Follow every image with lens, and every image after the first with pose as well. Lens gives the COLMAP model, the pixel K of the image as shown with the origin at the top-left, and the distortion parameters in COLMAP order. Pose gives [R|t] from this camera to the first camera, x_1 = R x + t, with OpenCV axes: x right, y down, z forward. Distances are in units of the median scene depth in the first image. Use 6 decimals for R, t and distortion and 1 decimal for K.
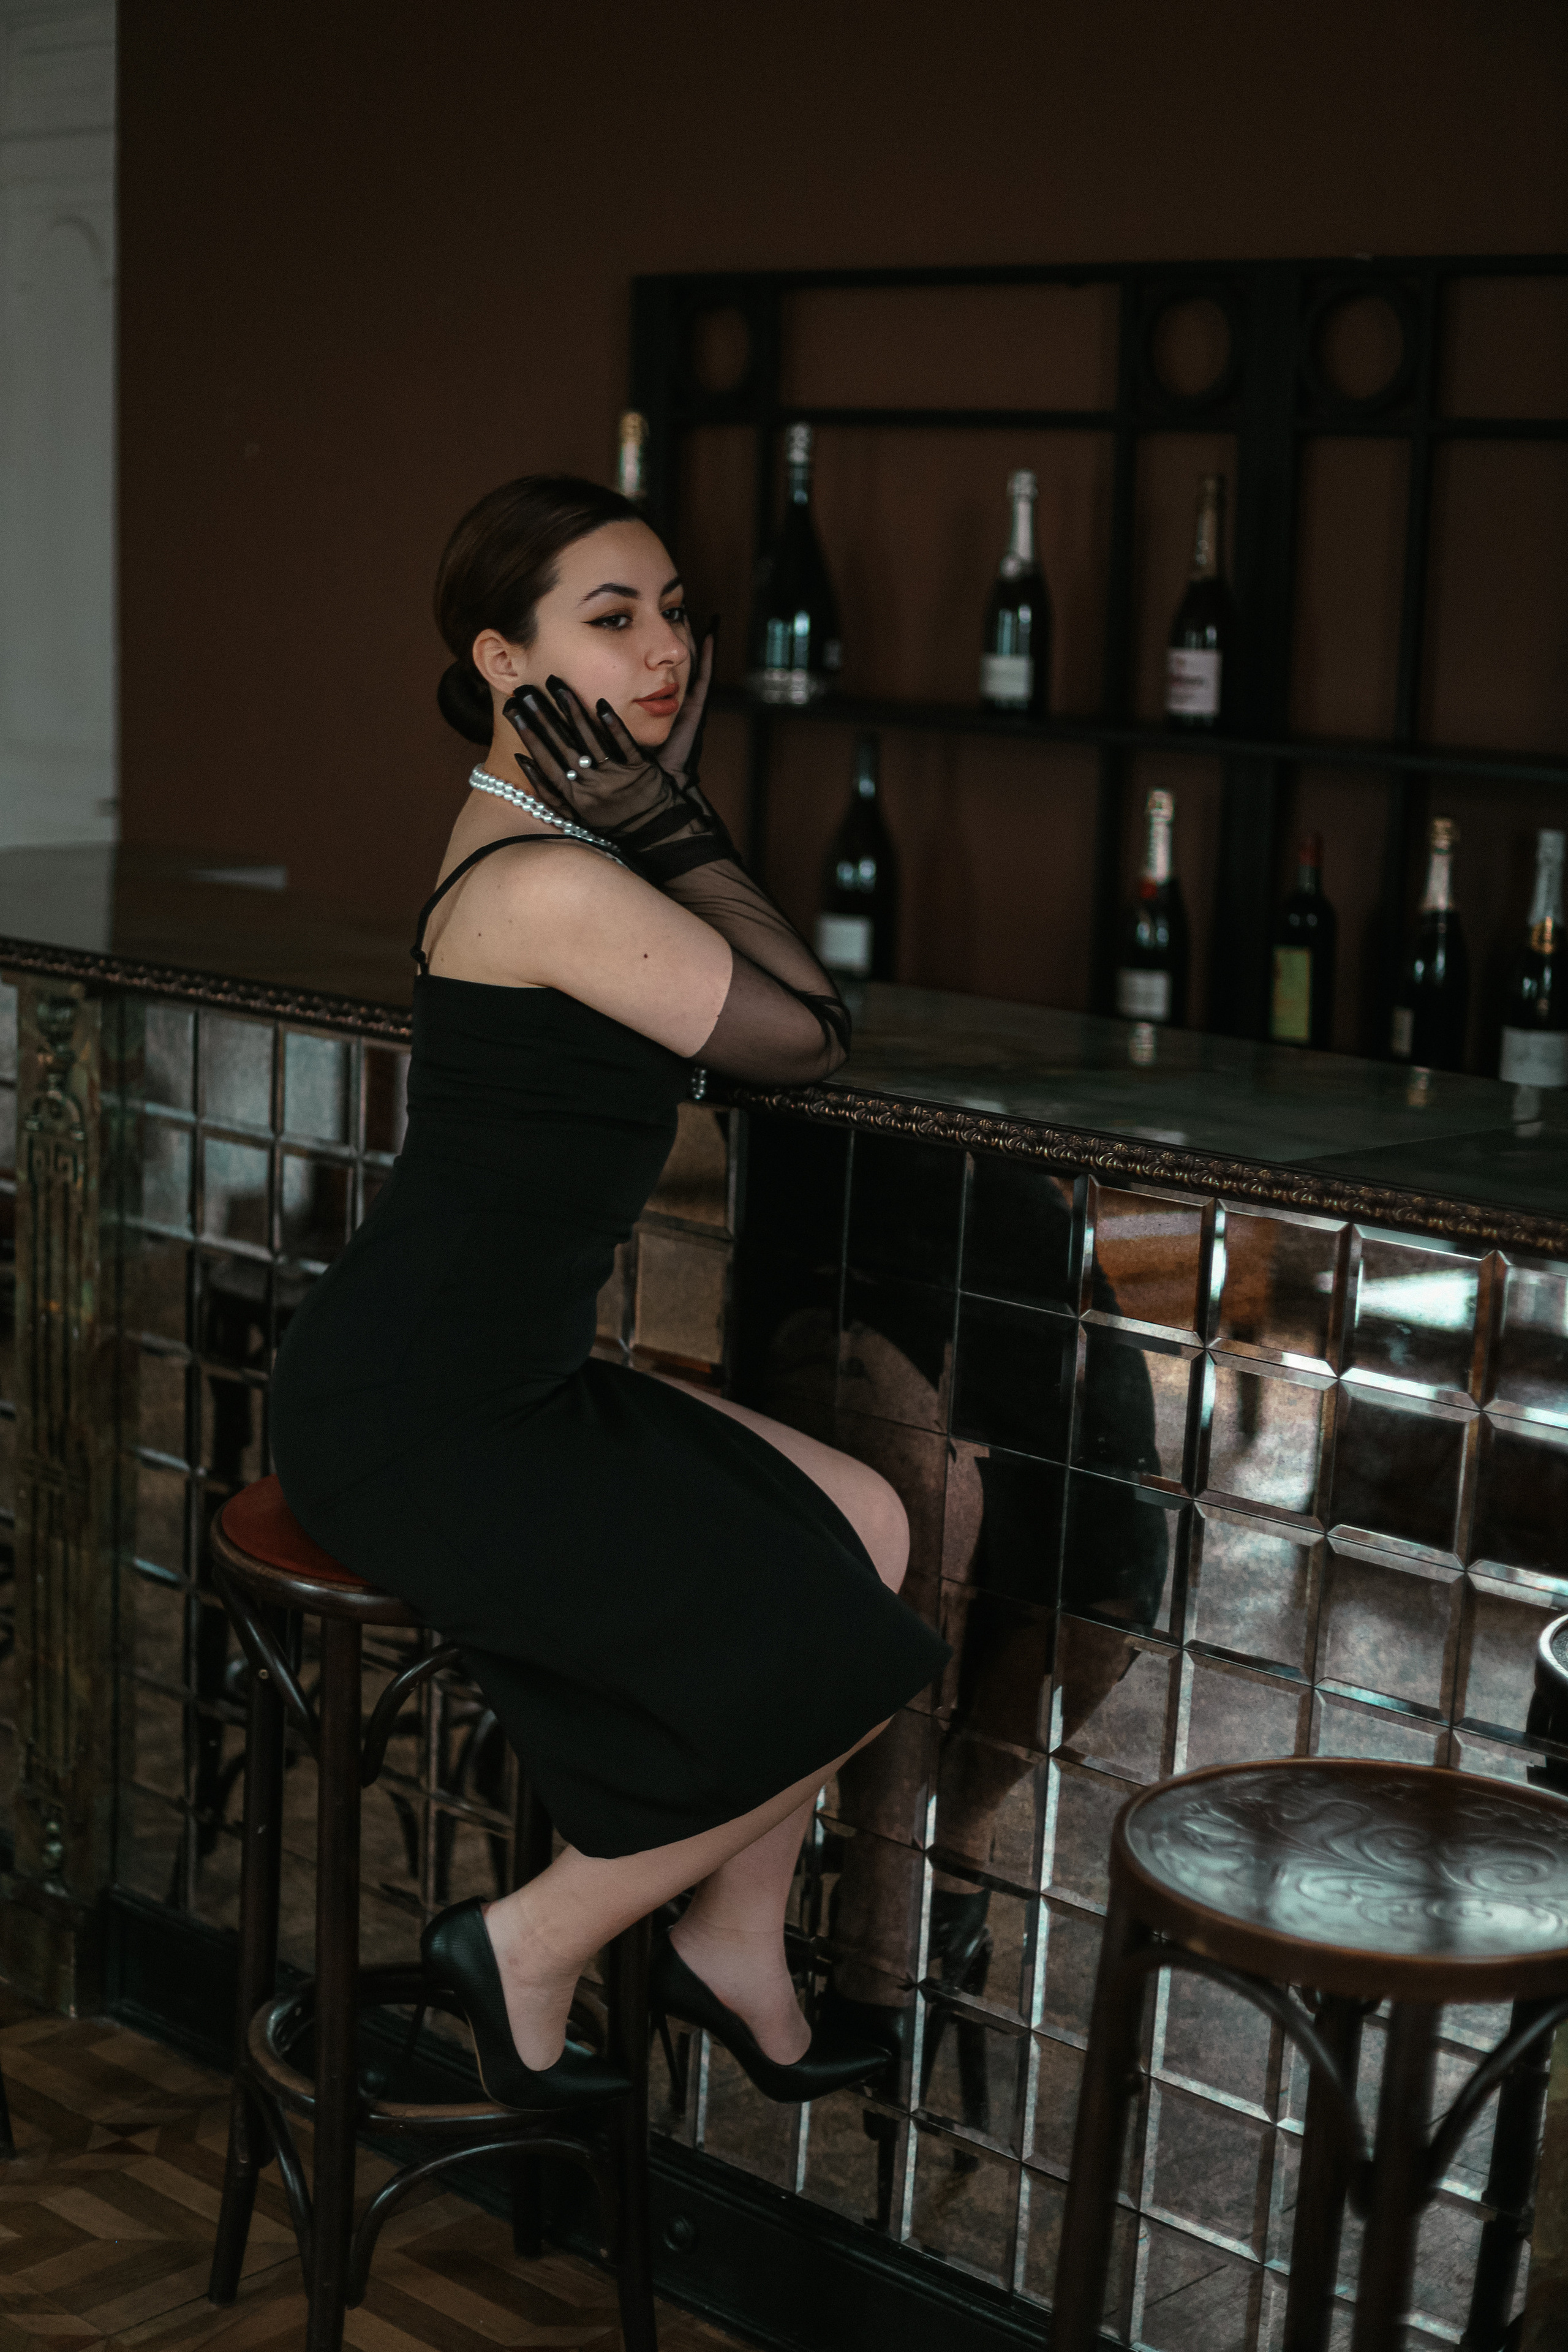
lens RADIAL K [[3462.8, 0, 784.0], [0, 3462.8, 1176.0], [0, 0, 1]] dist [-0.136020, 0.138198]
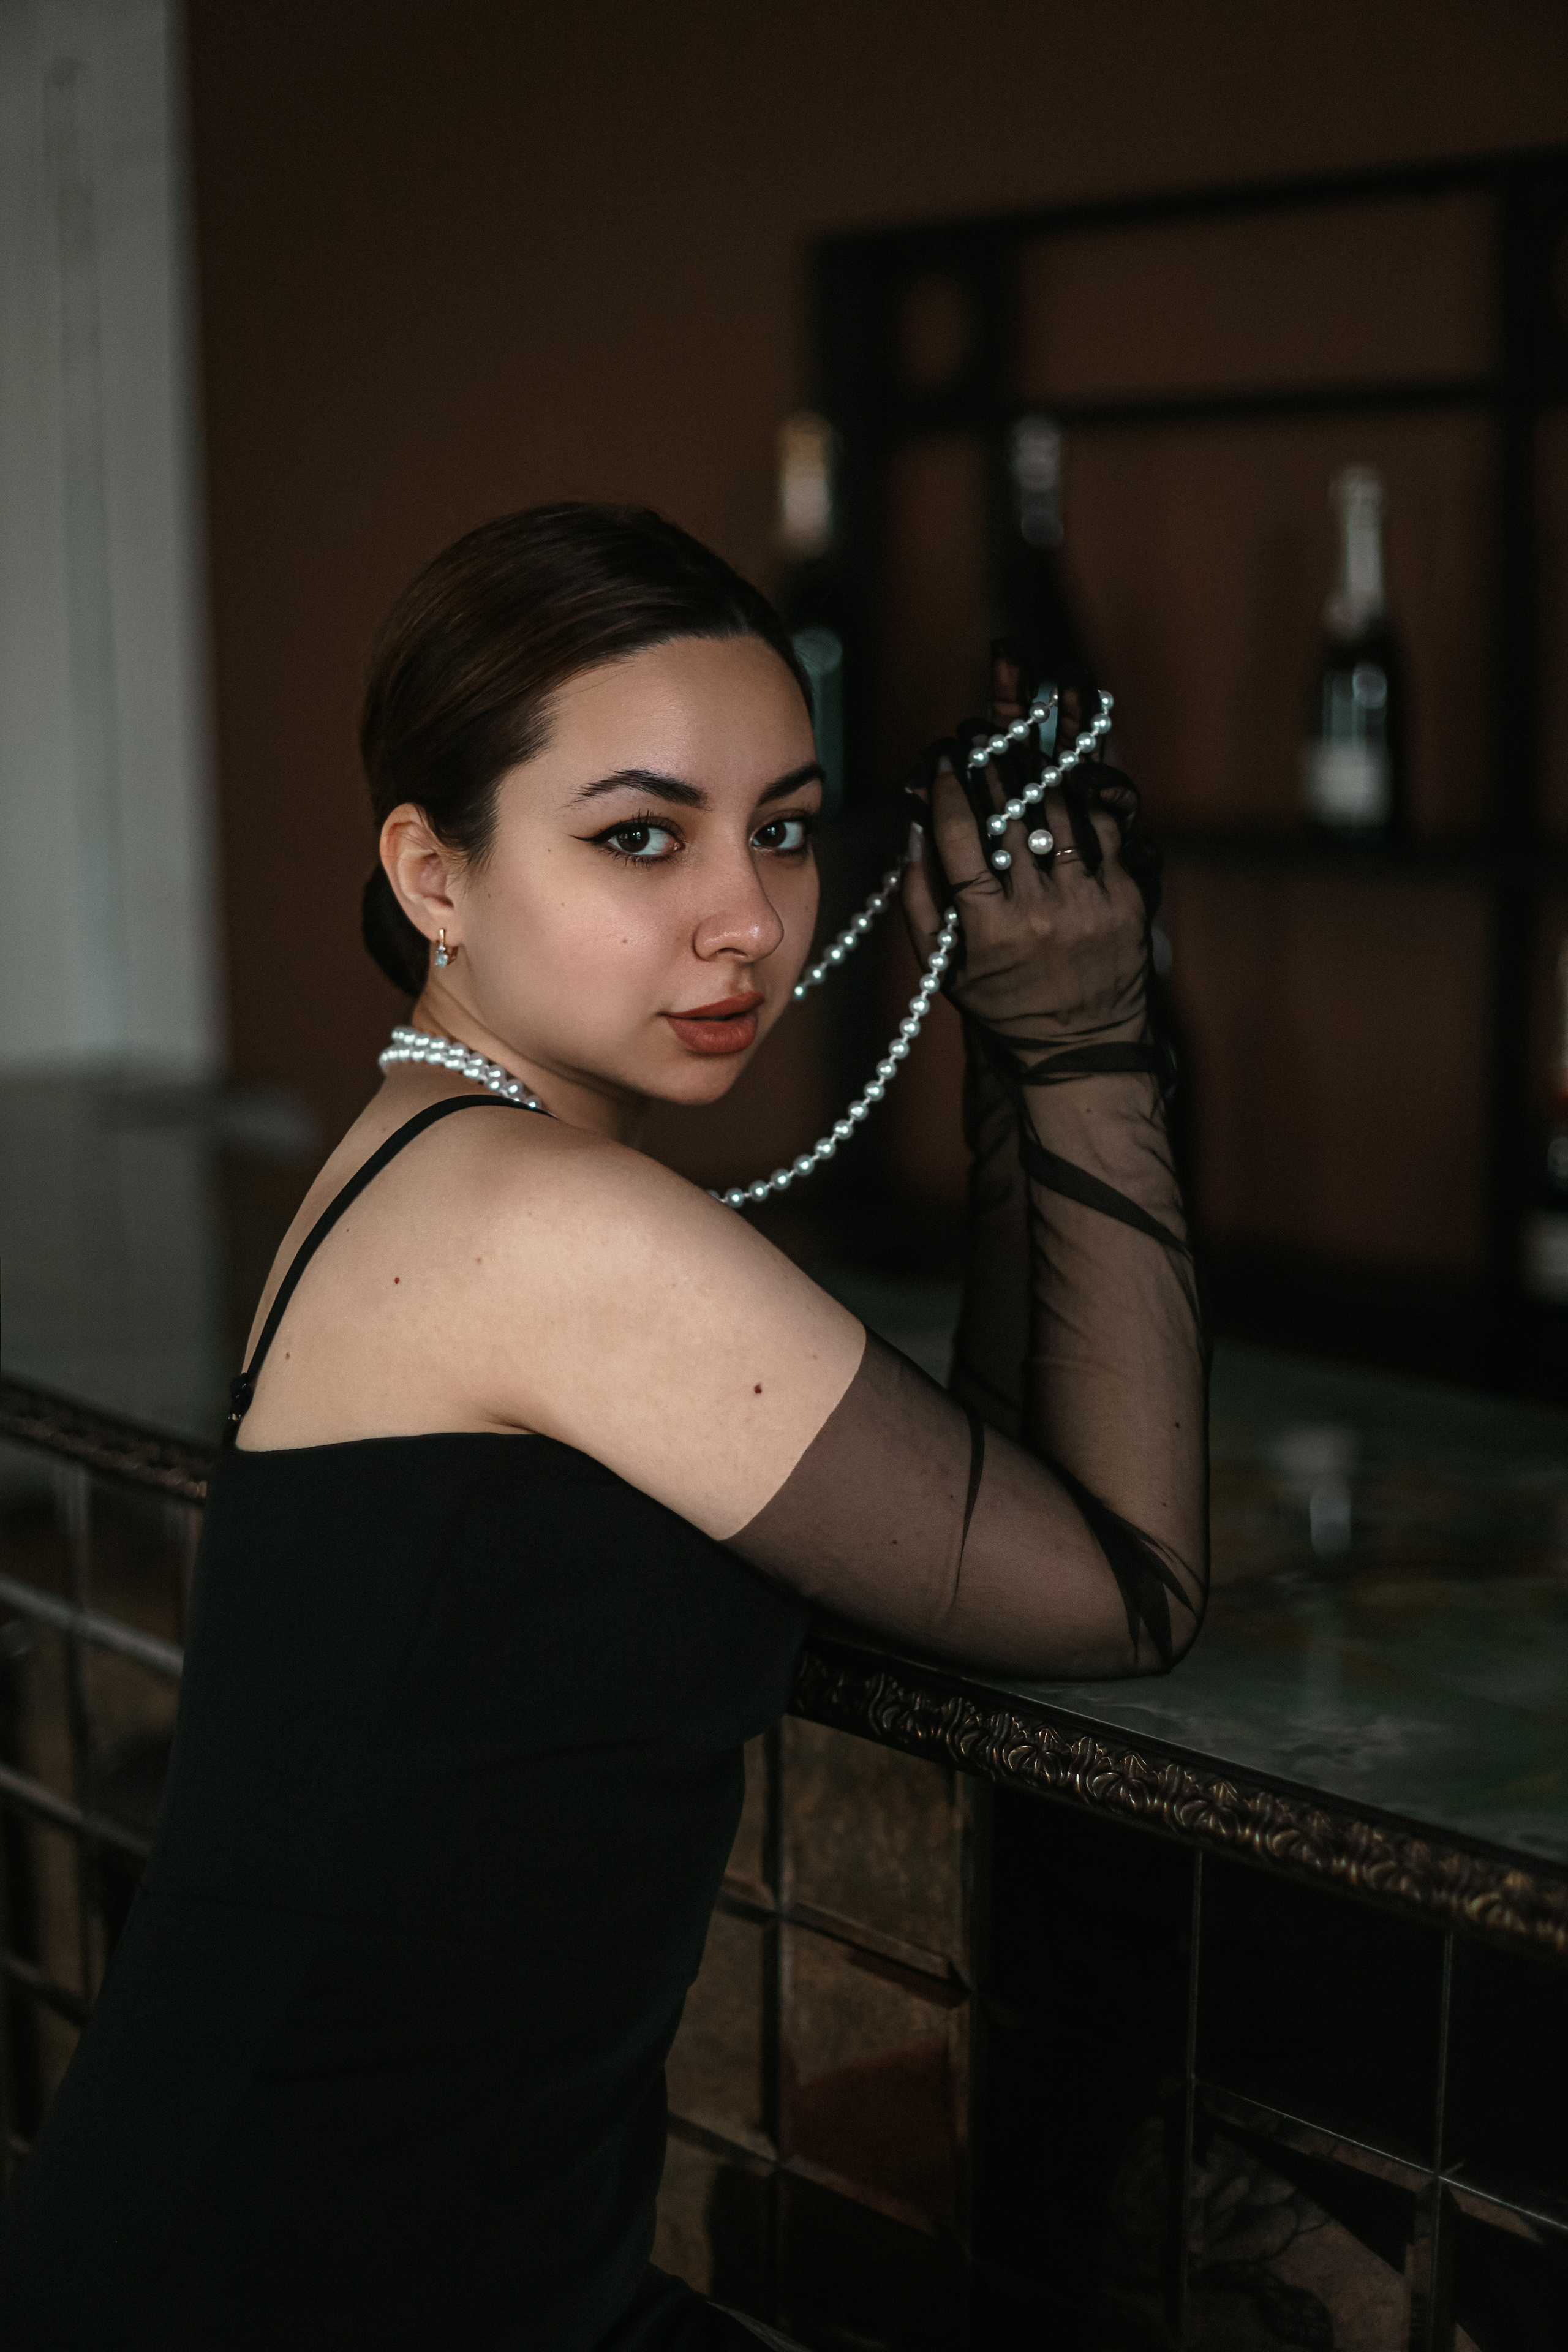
lens RADIAL K [[3488.8, 0, 784.0], [0, 3488.8, 1176.0], [0, 0, 1]] dist [-0.147542, 0.093016]
pose [[0.992593, -0.026179, -0.118635, 0.042260], [0.023046, 0.999351, -0.027702, -0.063680], [0.119284, 0.024763, 0.992551, 0.395614]]
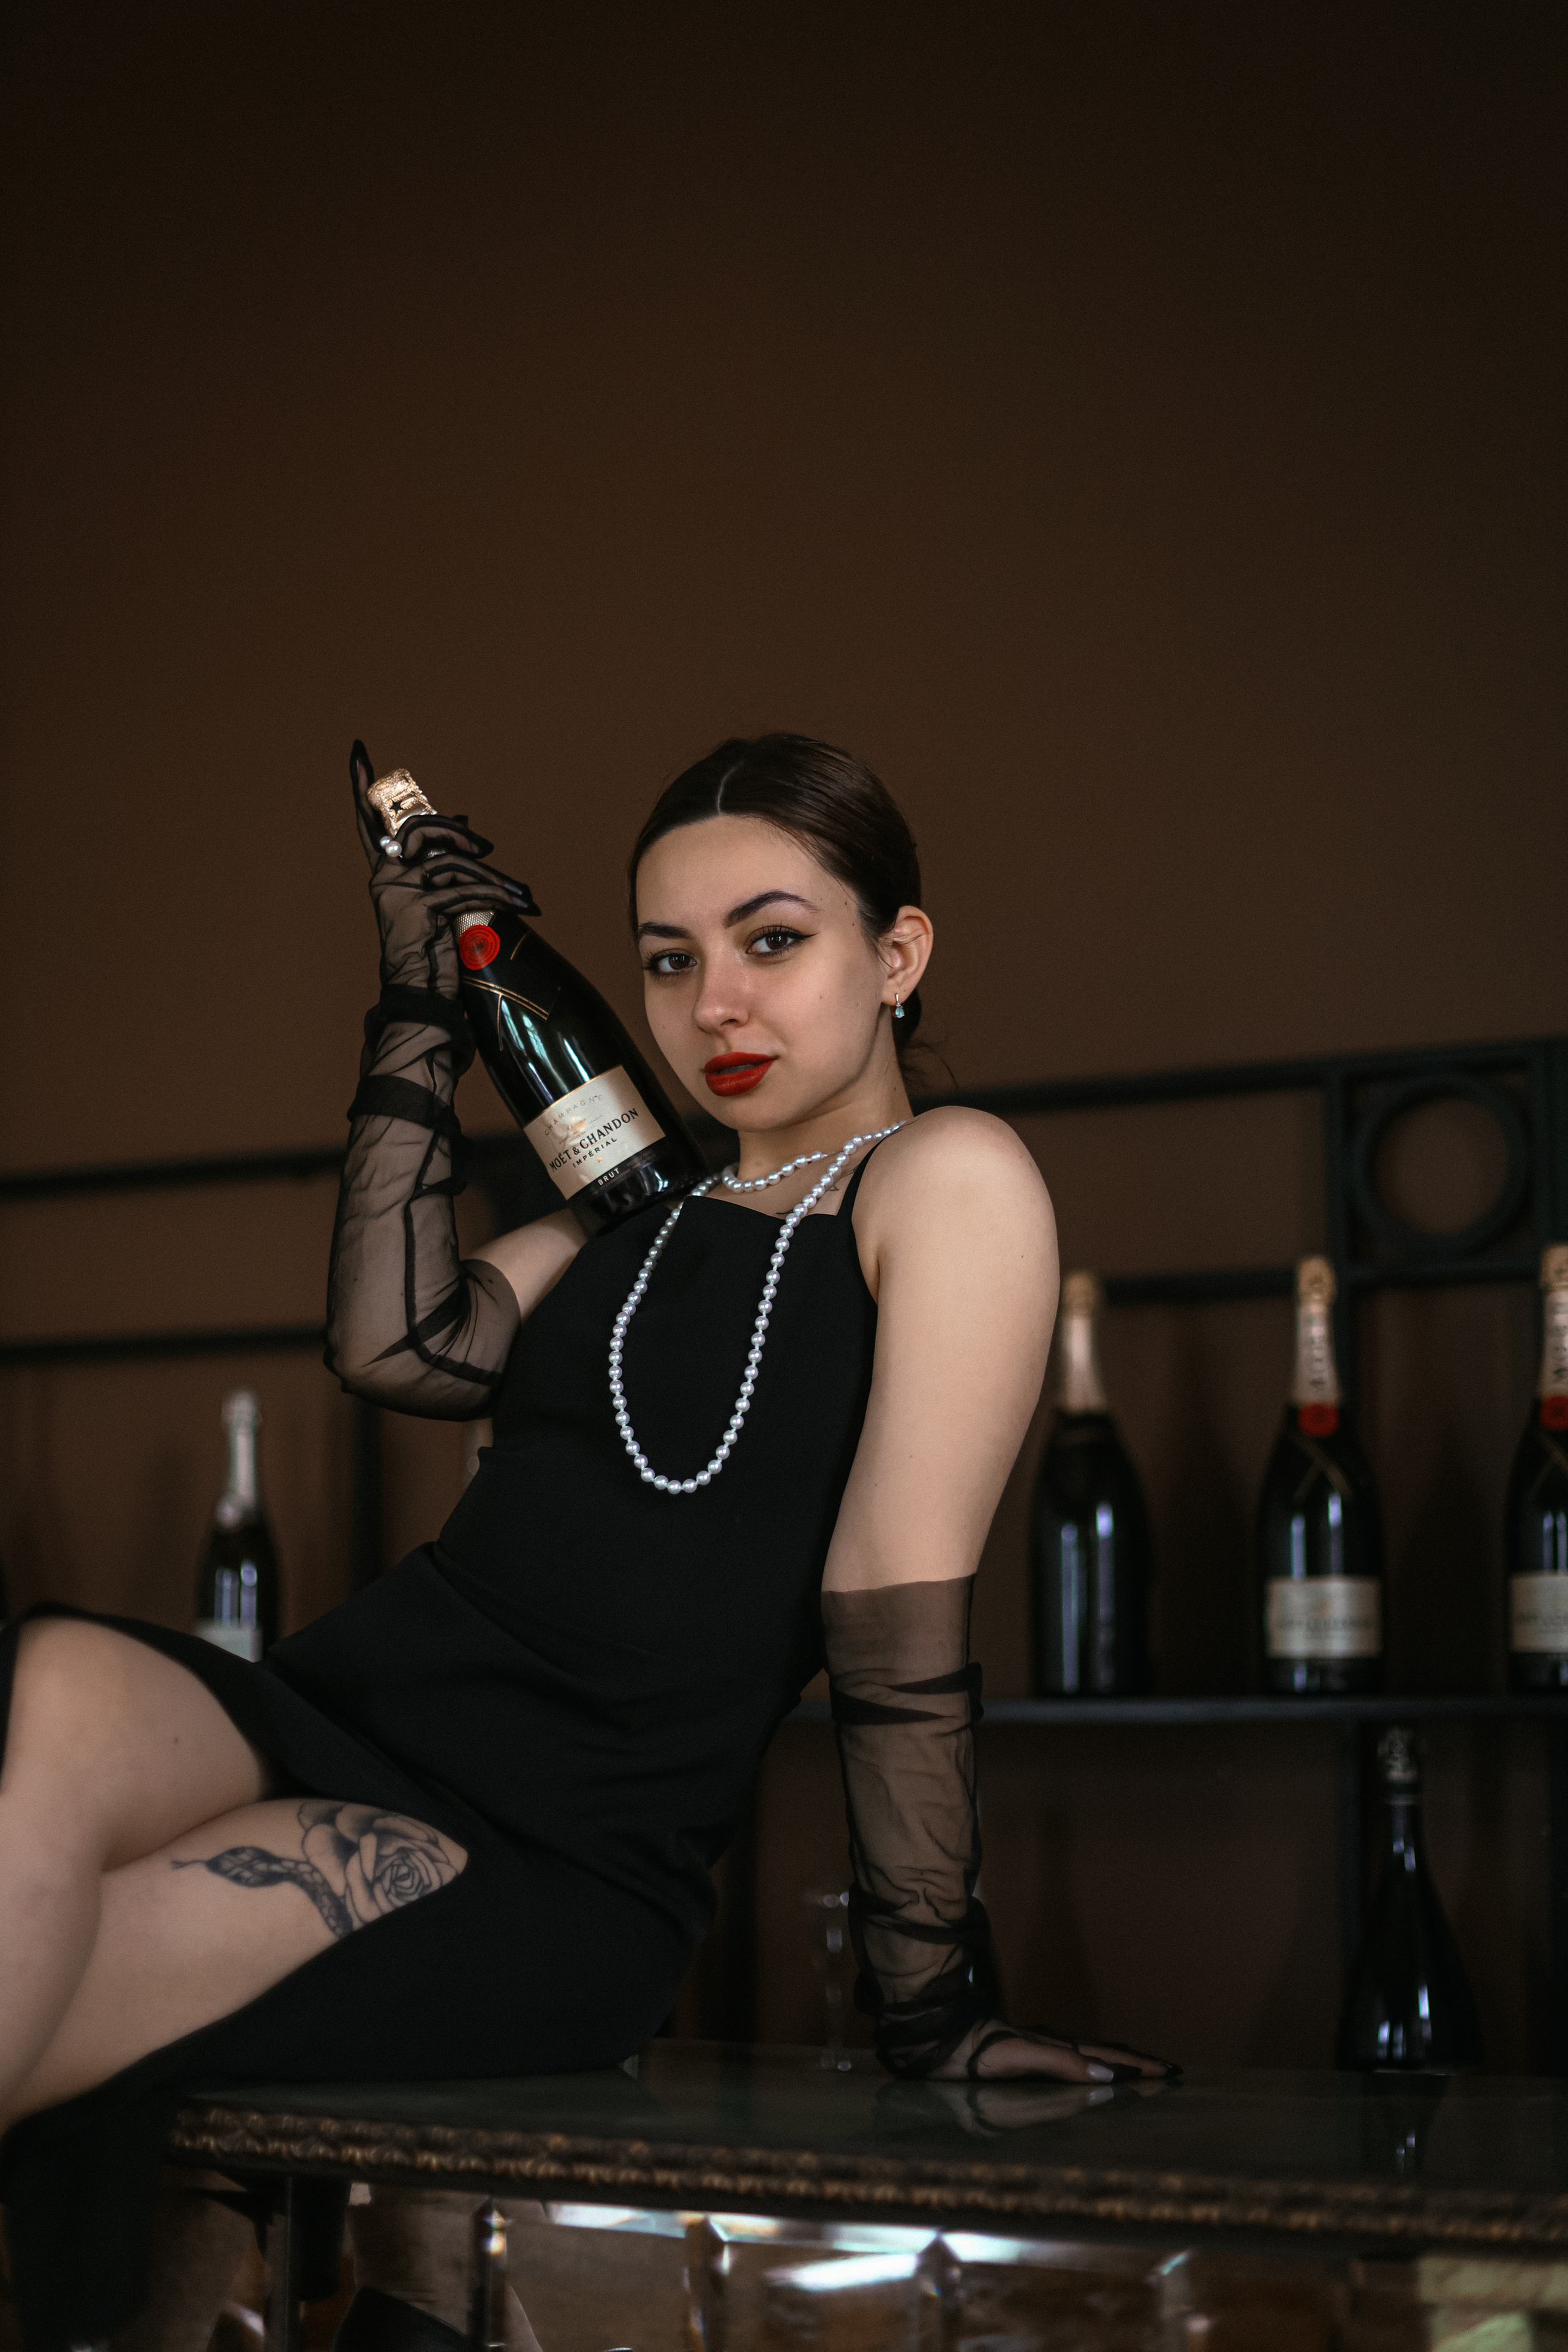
lens RADIAL K [[3451.2, 0, 741.4], [0, 3451.2, 1177.4], [0, 0, 1]] dist [-0.120117, 0.081271]
pose [[0.970342, 0.003638, 0.241711, -0.014677], [0.077374, 0.942612, -0.324802, 0.021972], [-0.229021, 0.333871, 0.914374, 0.267083]]
